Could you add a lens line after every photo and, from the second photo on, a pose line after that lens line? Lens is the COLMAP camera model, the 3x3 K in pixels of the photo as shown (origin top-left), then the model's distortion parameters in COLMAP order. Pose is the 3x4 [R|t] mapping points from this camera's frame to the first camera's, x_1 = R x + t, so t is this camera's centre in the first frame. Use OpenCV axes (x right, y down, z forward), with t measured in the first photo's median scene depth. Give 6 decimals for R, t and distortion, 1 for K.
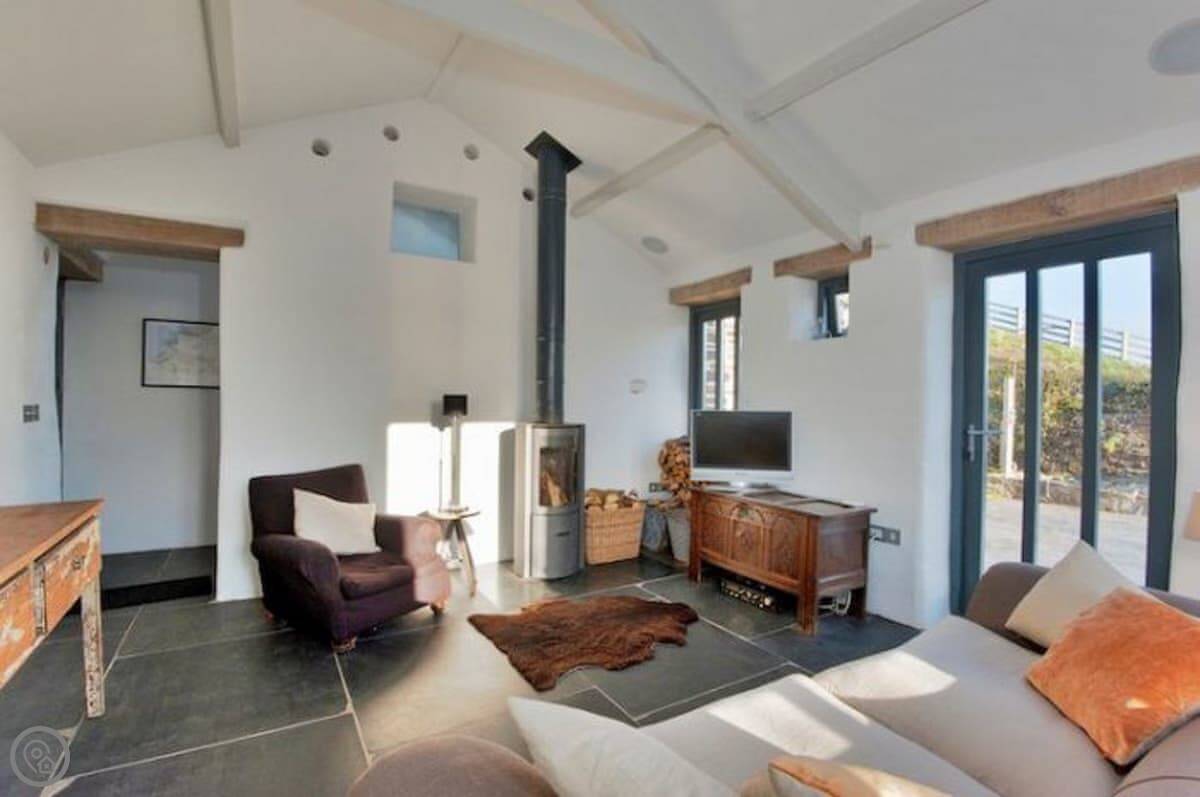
lens RADIAL K [[556.2, 0, 600.0], [0, 556.2, 398.5], [0, 0, 1]] dist [-0.000913, -0.024356]
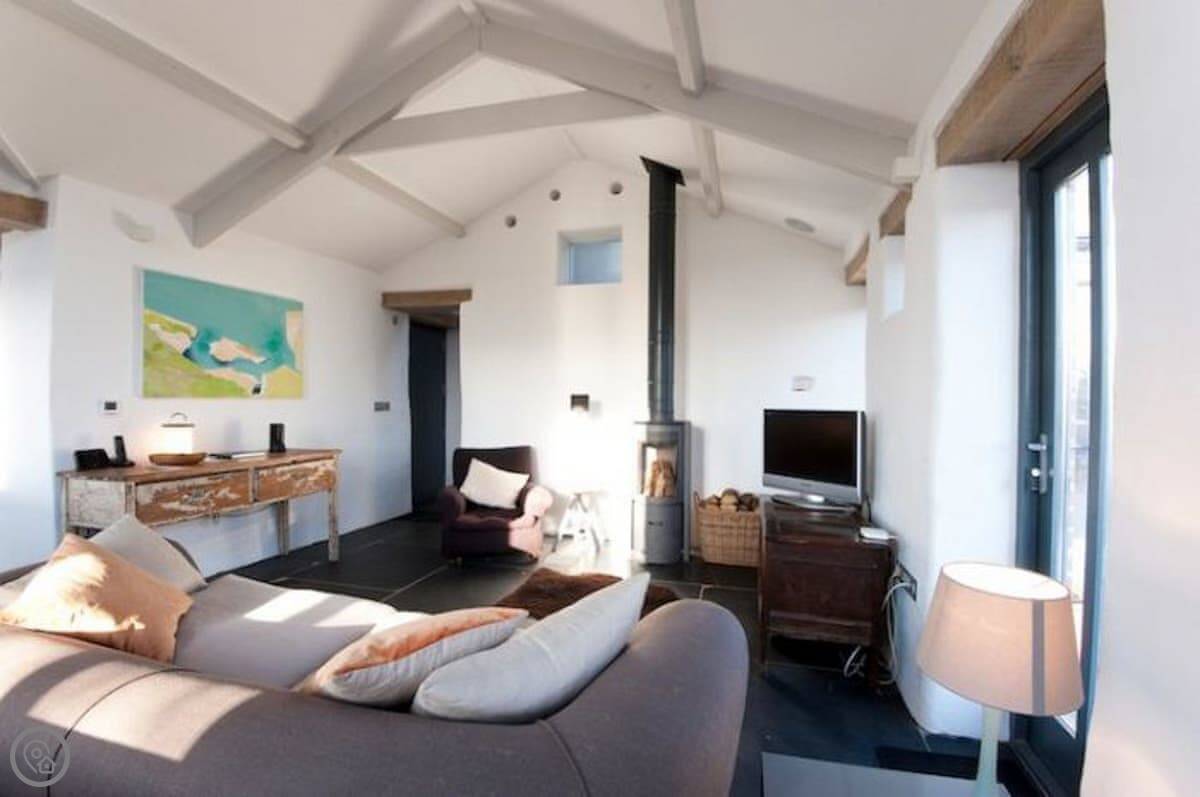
lens RADIAL K [[556.2, 0, 600.0], [0, 556.2, 398.5], [0, 0, 1]] dist [-0.000913, -0.024356]
pose [[0.674517, -0.005584, -0.738238, 0.620868], [0.000205, 0.999973, -0.007377, 0.010304], [0.738259, 0.004825, 0.674500, 0.184396]]
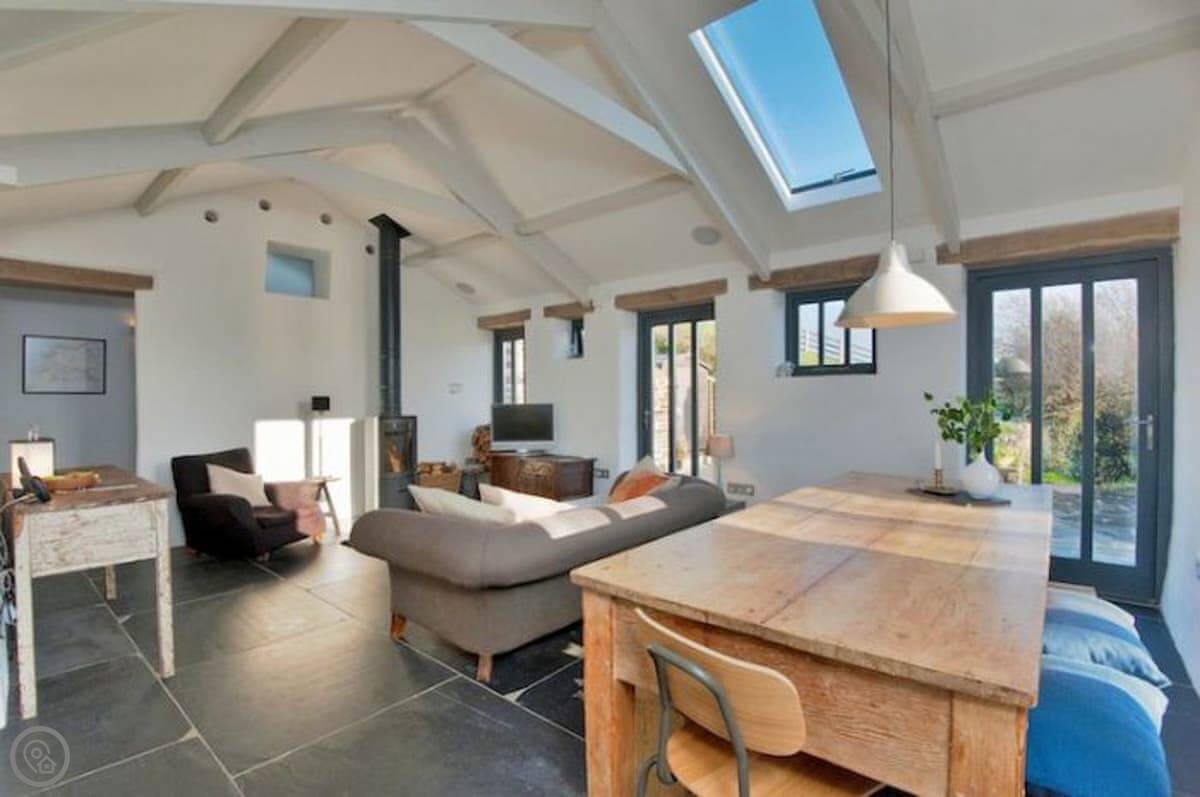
lens RADIAL K [[556.2, 0, 600.0], [0, 556.2, 398.5], [0, 0, 1]] dist [-0.000913, -0.024356]
pose [[0.952904, -0.016418, 0.302829, -0.010204], [0.014834, 0.999862, 0.007530, -0.001273], [-0.302911, -0.002683, 0.953015, -0.515256]]
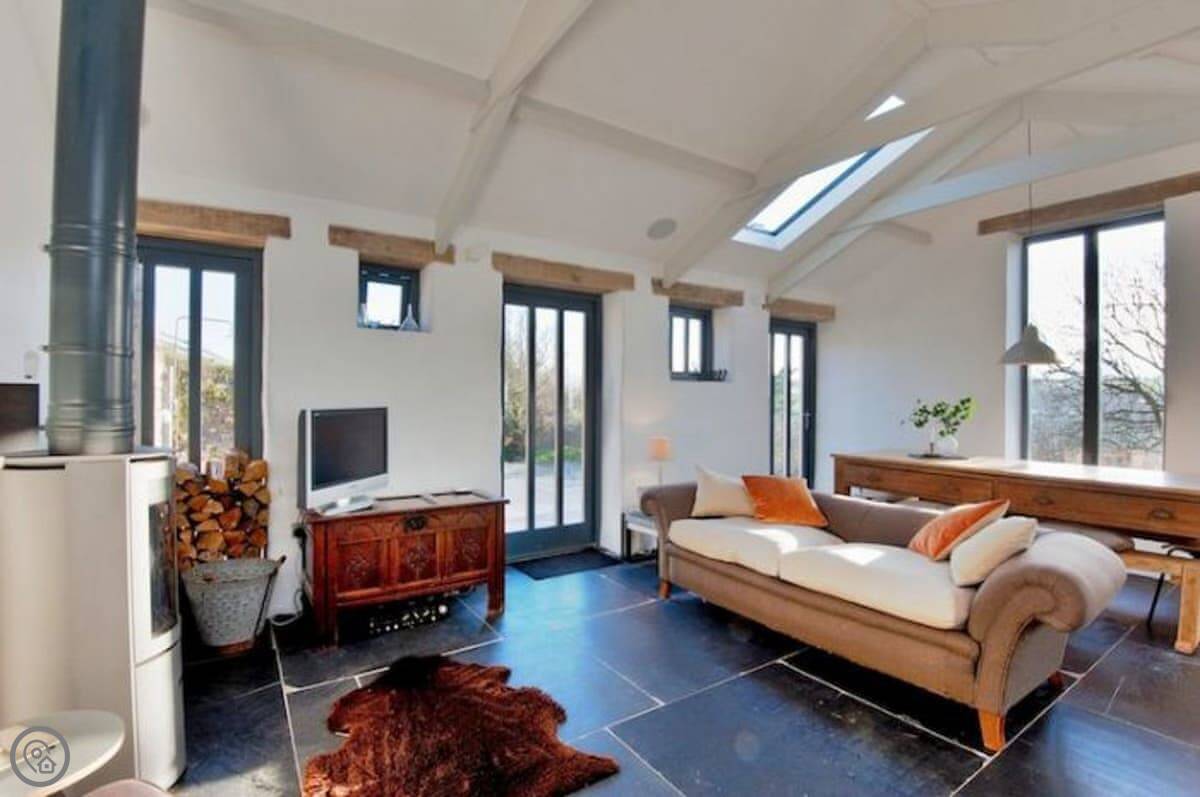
lens RADIAL K [[549.5, 0, 597.7], [0, 549.5, 406.5], [0, 0, 1]] dist [-0.044710, 0.016288]
pose [[-0.035884, -0.014837, 0.999246, -0.497505], [-0.002990, 0.999887, 0.014740, 0.008265], [-0.999351, -0.002459, -0.035924, 0.625915]]
